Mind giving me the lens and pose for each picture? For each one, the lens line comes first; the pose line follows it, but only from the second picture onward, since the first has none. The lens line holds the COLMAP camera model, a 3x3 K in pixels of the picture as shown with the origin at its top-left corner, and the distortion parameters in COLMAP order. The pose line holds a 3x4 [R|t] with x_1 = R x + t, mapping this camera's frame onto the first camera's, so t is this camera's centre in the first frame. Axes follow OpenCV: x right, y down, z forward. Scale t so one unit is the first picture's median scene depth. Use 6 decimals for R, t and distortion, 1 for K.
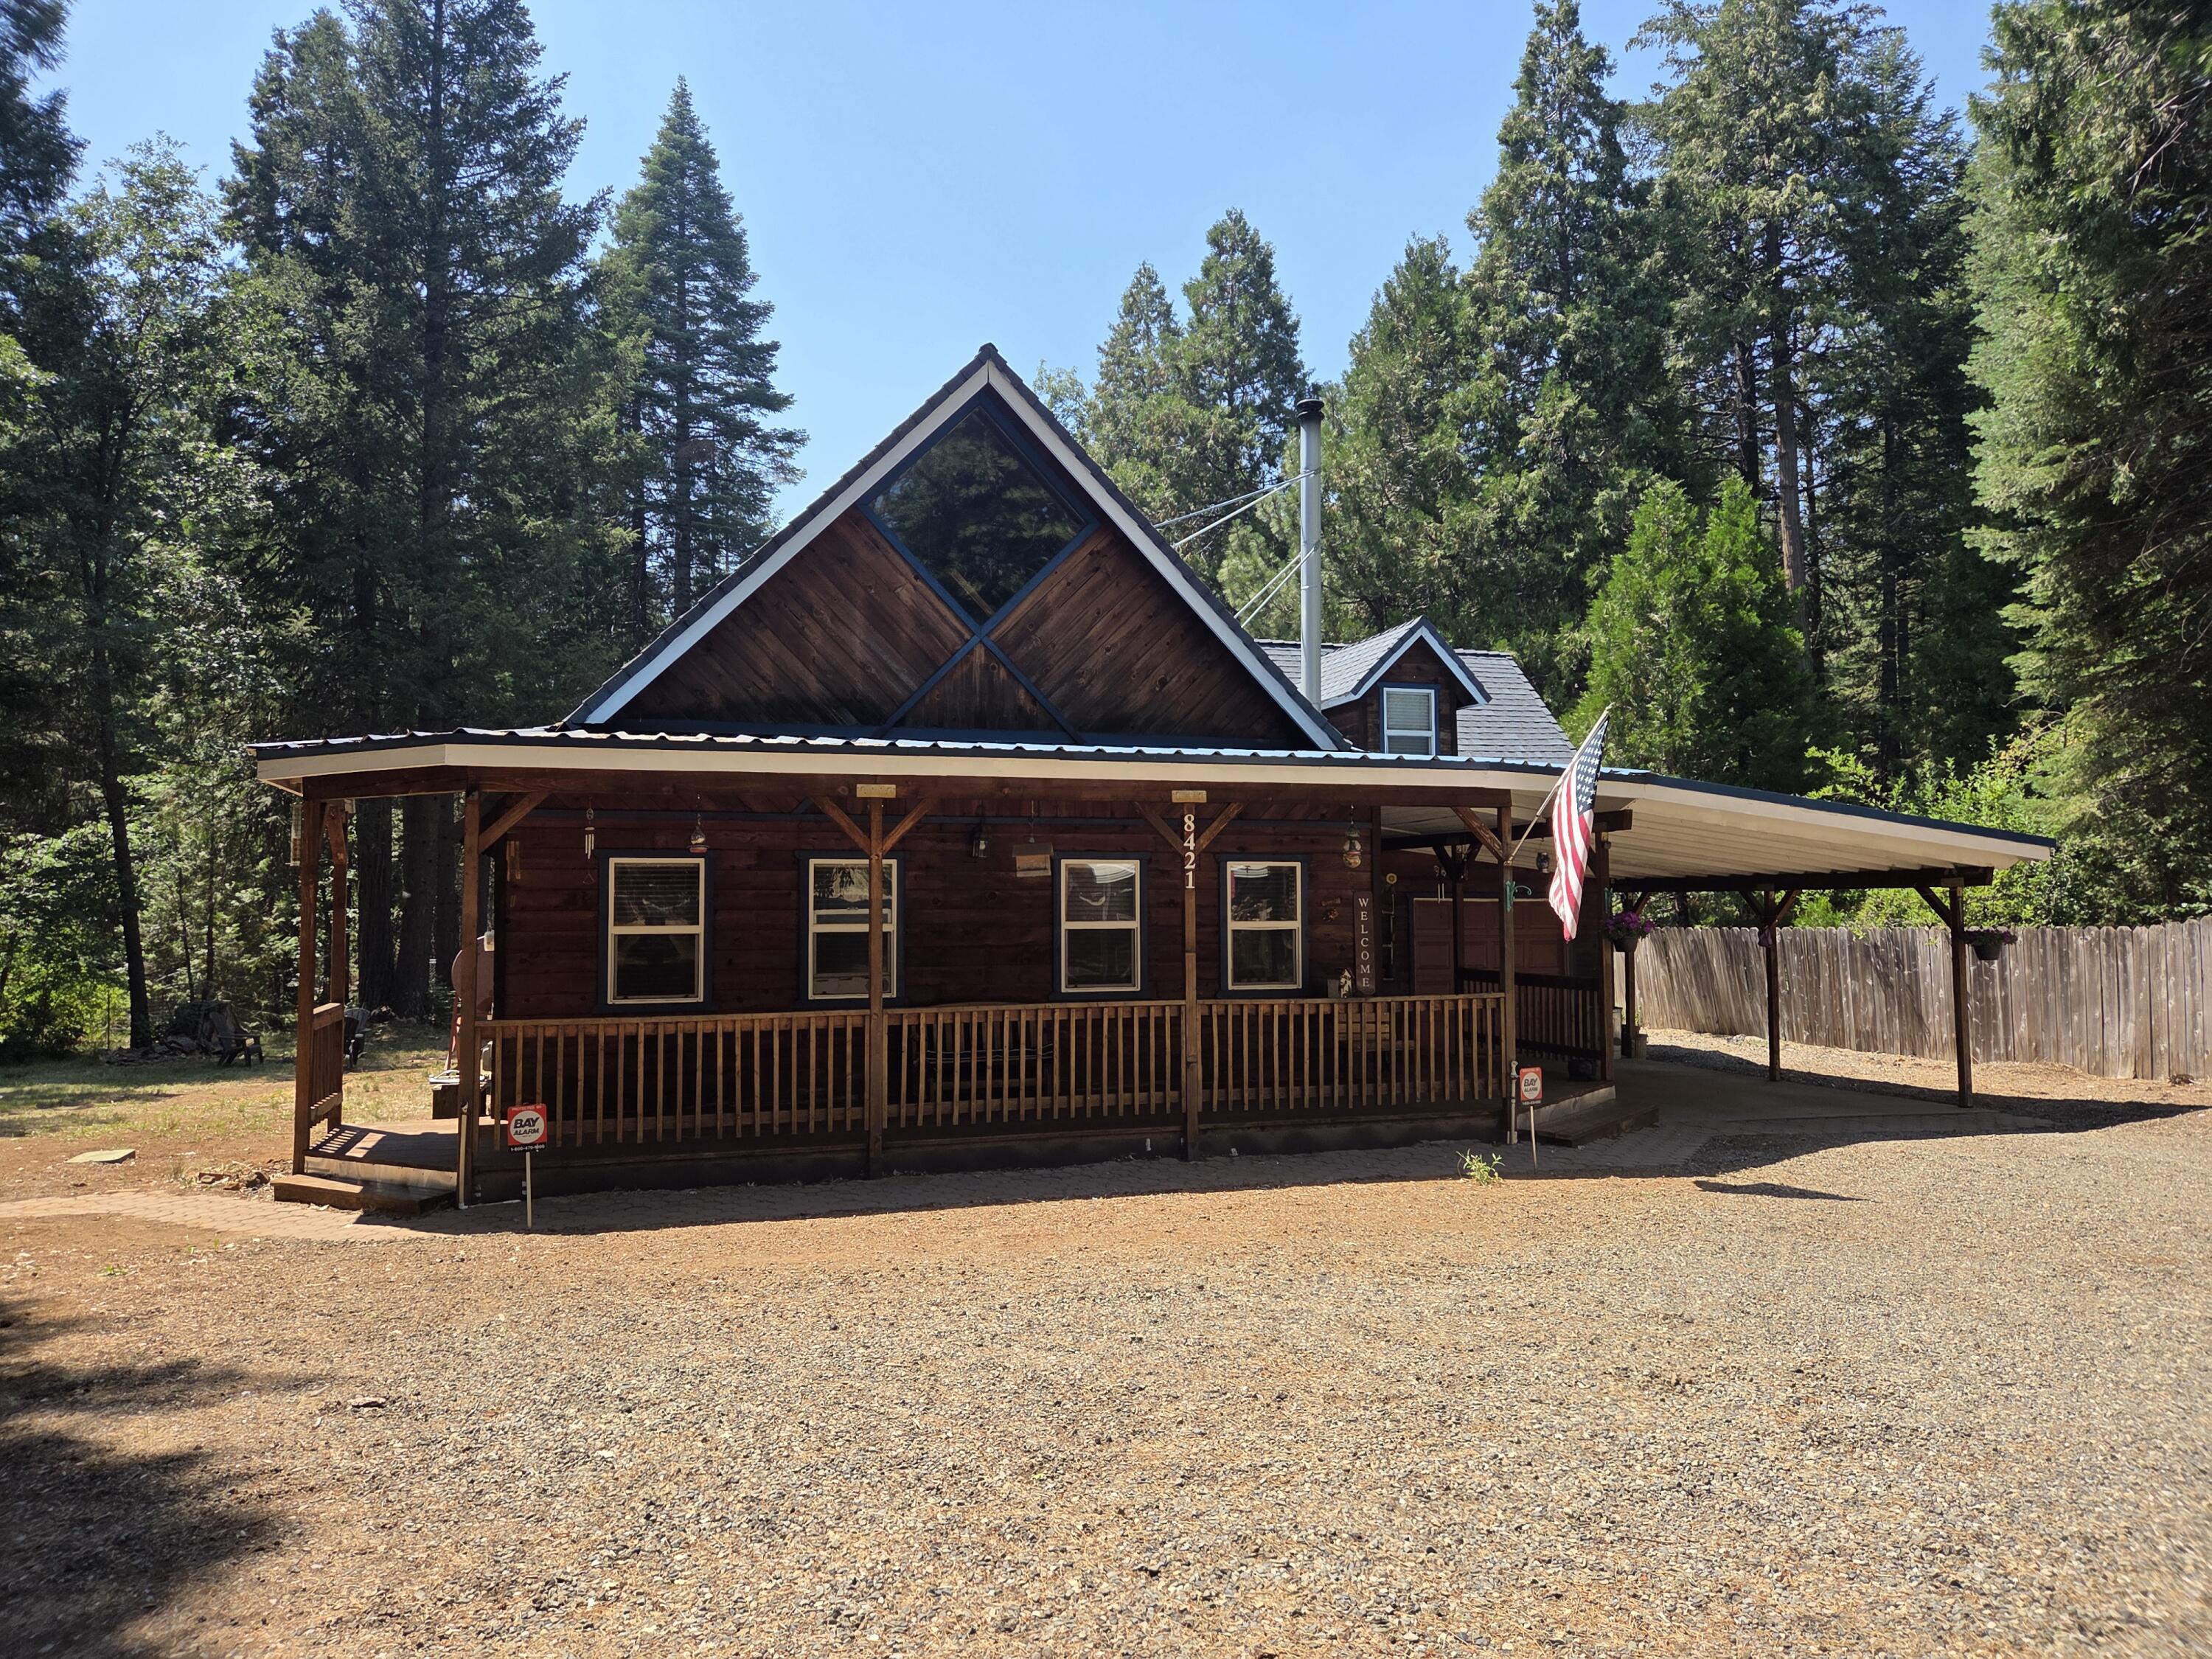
lens RADIAL K [[1479.5, 0, 1106.2], [0, 1479.5, 835.5], [0, 0, 1]] dist [0.072753, -0.064096]
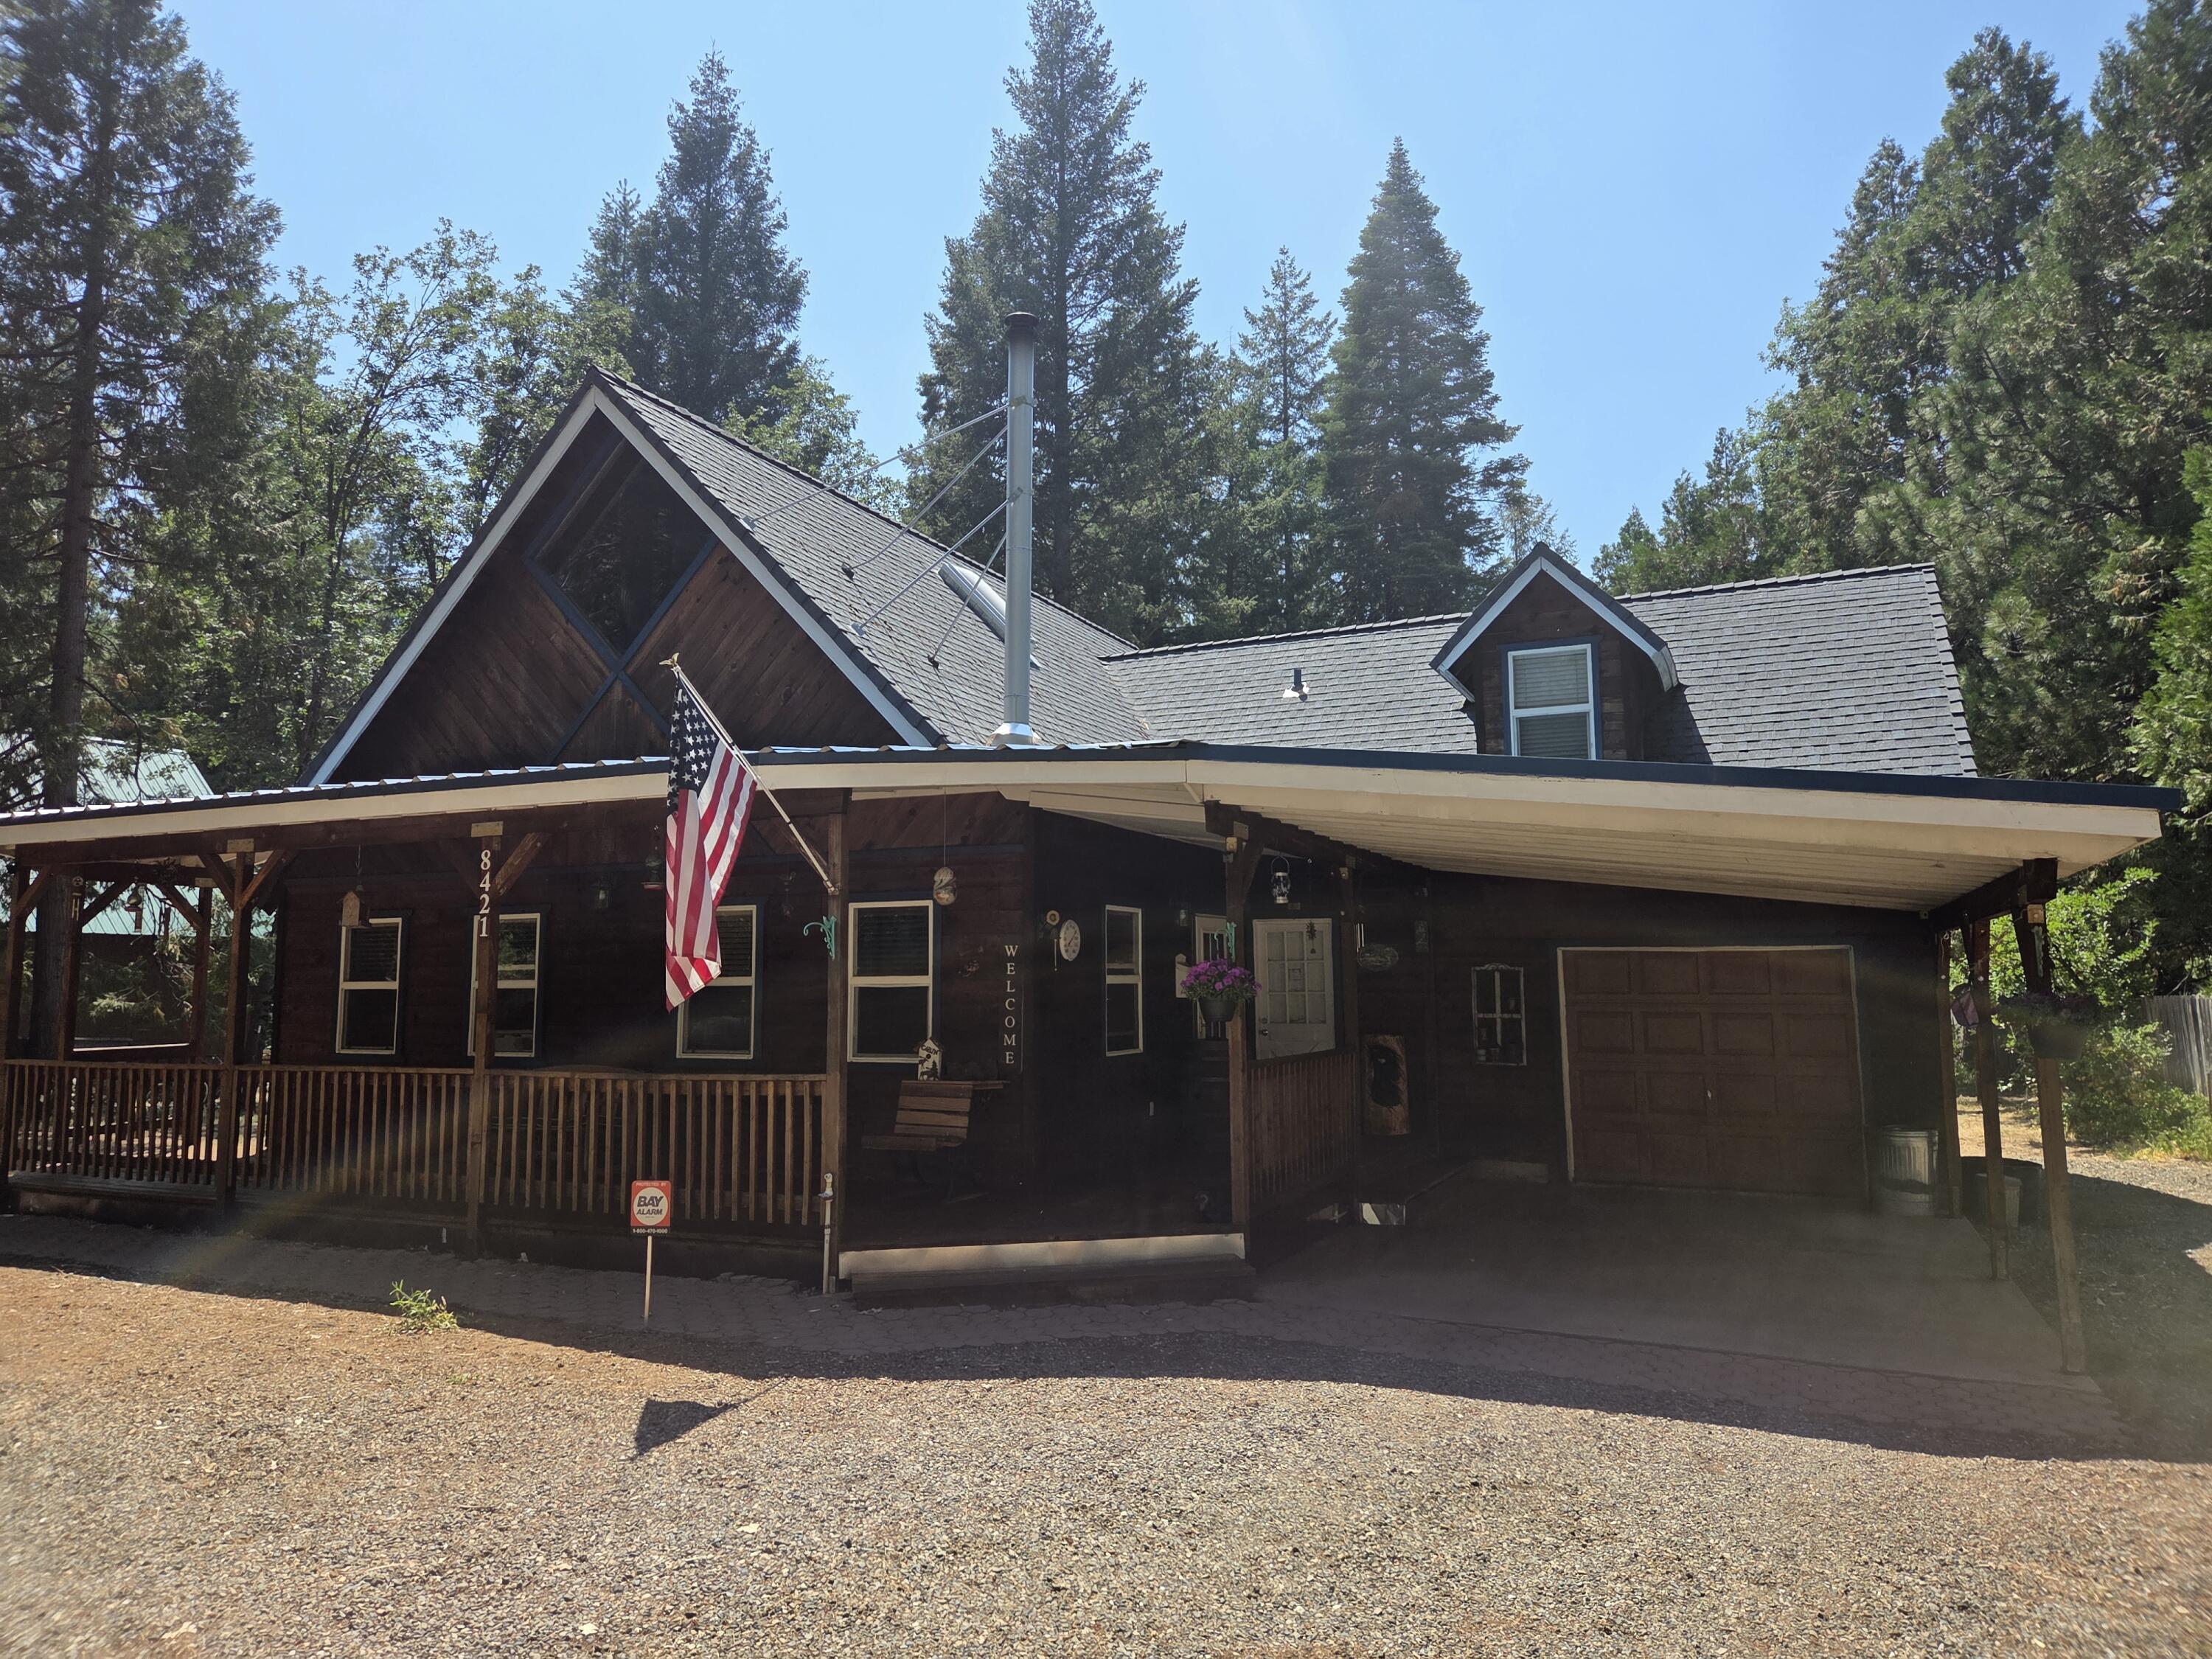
lens RADIAL K [[1479.5, 0, 1086.3], [0, 1479.5, 829.9], [0, 0, 1]] dist [0.072753, -0.064096]
pose [[0.746411, -0.068824, -0.661916, 0.558518], [0.036993, 0.997391, -0.061989, 0.025505], [0.664456, 0.021783, 0.747010, 0.369307]]
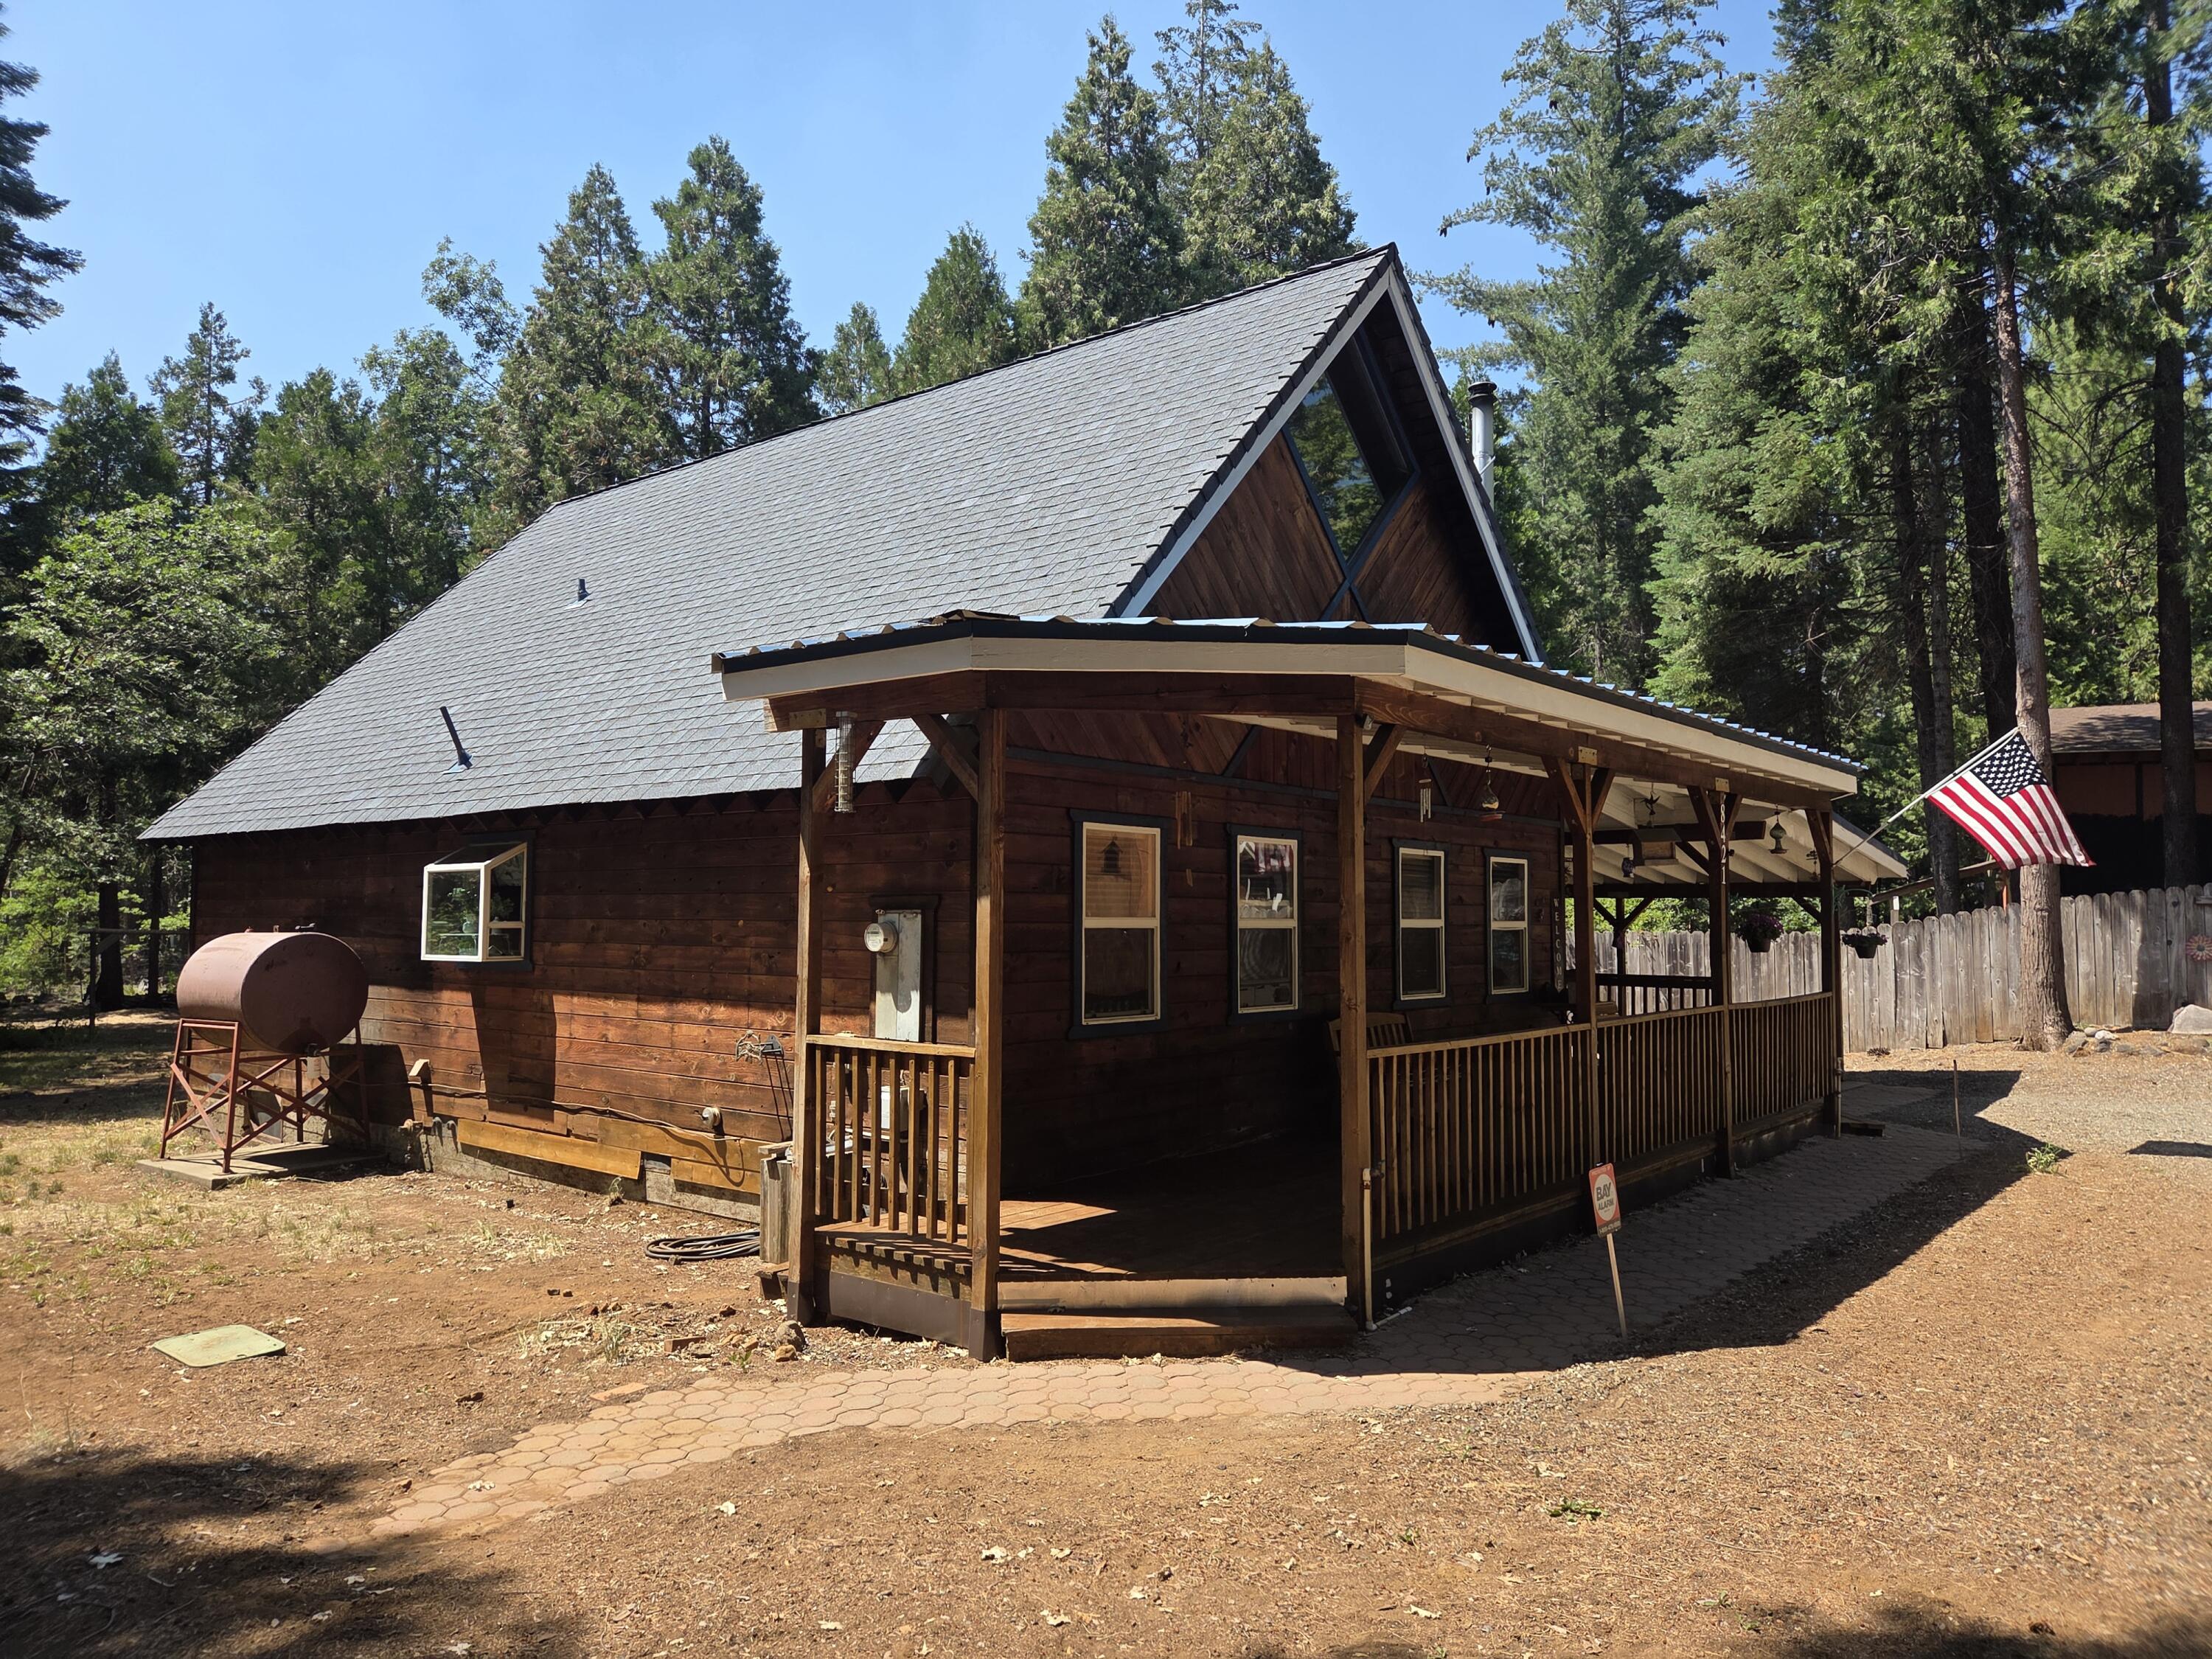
lens RADIAL K [[1479.5, 0, 1125.8], [0, 1479.5, 821.9], [0, 0, 1]] dist [0.072753, -0.064096]
pose [[0.832148, 0.045653, 0.552671, -0.490583], [-0.038197, 0.998957, -0.025006, 0.021664], [-0.553237, -0.000302, 0.833024, 0.269630]]
